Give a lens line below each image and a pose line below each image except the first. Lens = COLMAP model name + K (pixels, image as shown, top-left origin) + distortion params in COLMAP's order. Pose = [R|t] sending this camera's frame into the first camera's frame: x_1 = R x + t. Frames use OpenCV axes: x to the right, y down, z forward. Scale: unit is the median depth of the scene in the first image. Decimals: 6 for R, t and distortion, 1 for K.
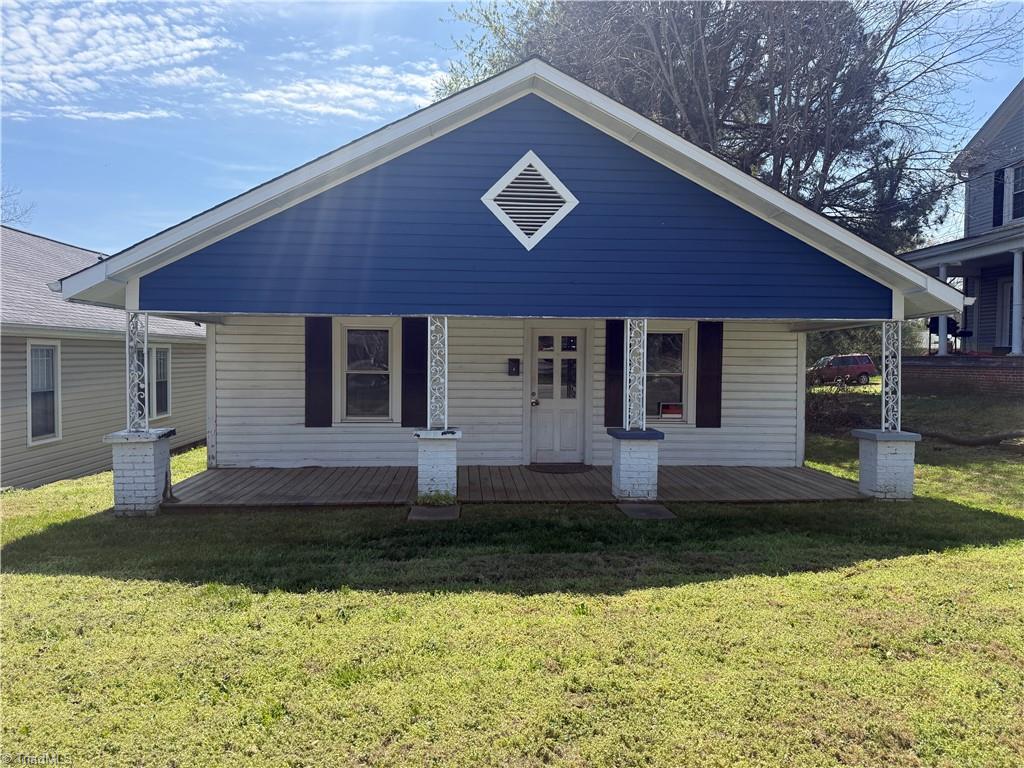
lens RADIAL K [[700.9, 0, 511.8], [0, 700.9, 386.6], [0, 0, 1]] dist [0.129882, -0.215812]
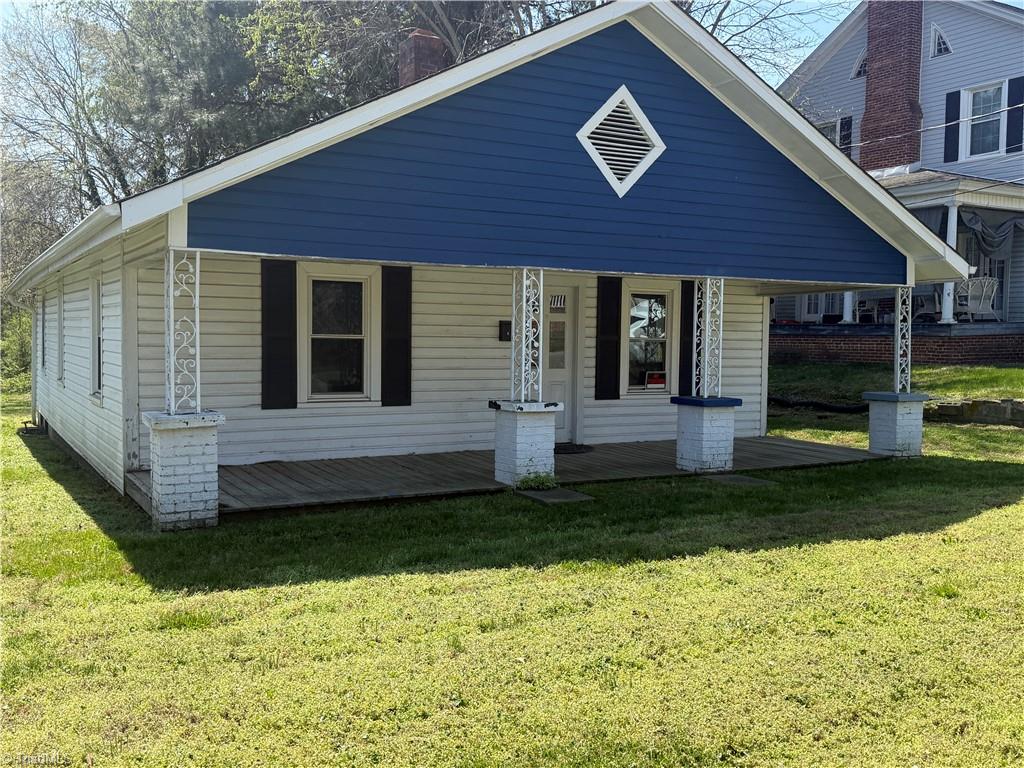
lens RADIAL K [[965.5, 0, 510.4], [0, 965.5, 387.6], [0, 0, 1]] dist [0.189465, -0.420724]
pose [[0.901417, -0.020000, 0.432489, -0.615789], [0.010002, 0.999628, 0.025381, 0.013042], [-0.432835, -0.018554, 0.901282, -0.050455]]
